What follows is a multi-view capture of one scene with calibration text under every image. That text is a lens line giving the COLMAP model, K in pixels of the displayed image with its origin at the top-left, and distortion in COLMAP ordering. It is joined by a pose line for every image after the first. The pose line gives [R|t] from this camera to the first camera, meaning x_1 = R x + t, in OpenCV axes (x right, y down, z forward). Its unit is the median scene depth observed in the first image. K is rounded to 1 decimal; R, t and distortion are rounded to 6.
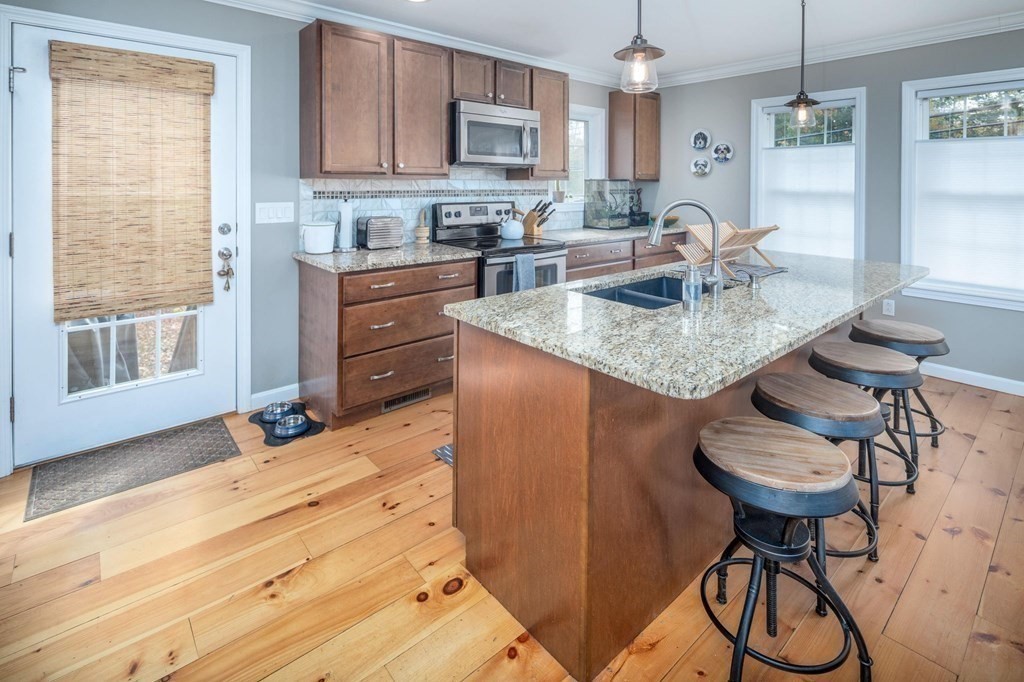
lens RADIAL K [[507.7, 0, 507.5], [0, 507.7, 198.1], [0, 0, 1]] dist [0.000695, -0.000587]
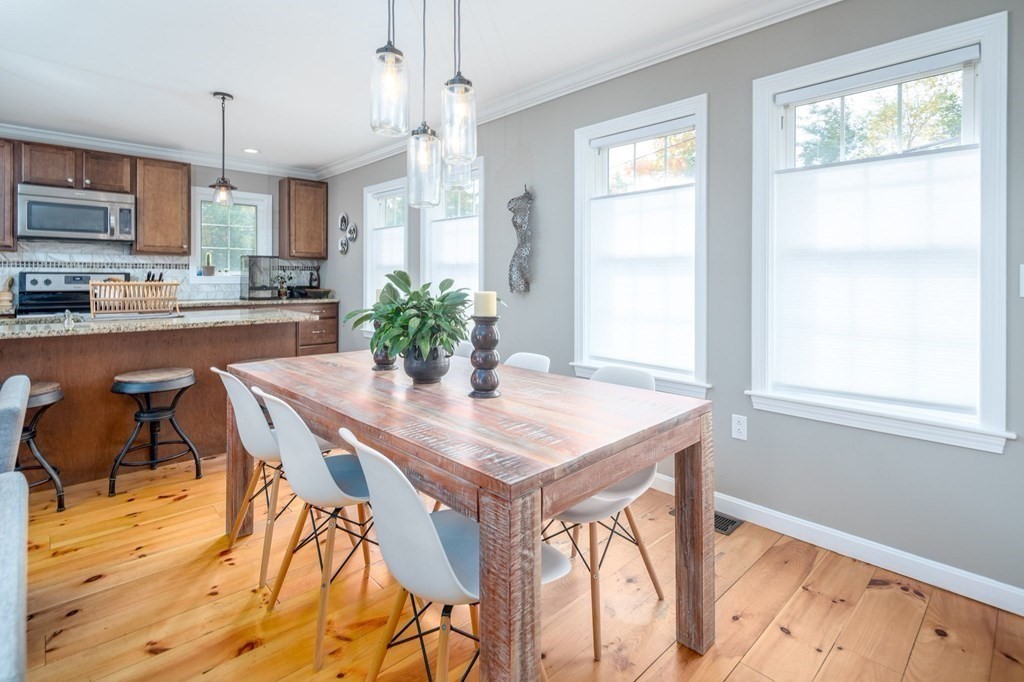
lens RADIAL K [[505.1, 0, 514.9], [0, 505.1, 289.1], [0, 0, 1]] dist [0.000084, -0.000131]
pose [[0.998770, -0.002098, 0.049546, 0.868248], [0.002249, 0.999993, -0.002996, 0.051075], [-0.049540, 0.003104, 0.998767, -0.204755]]
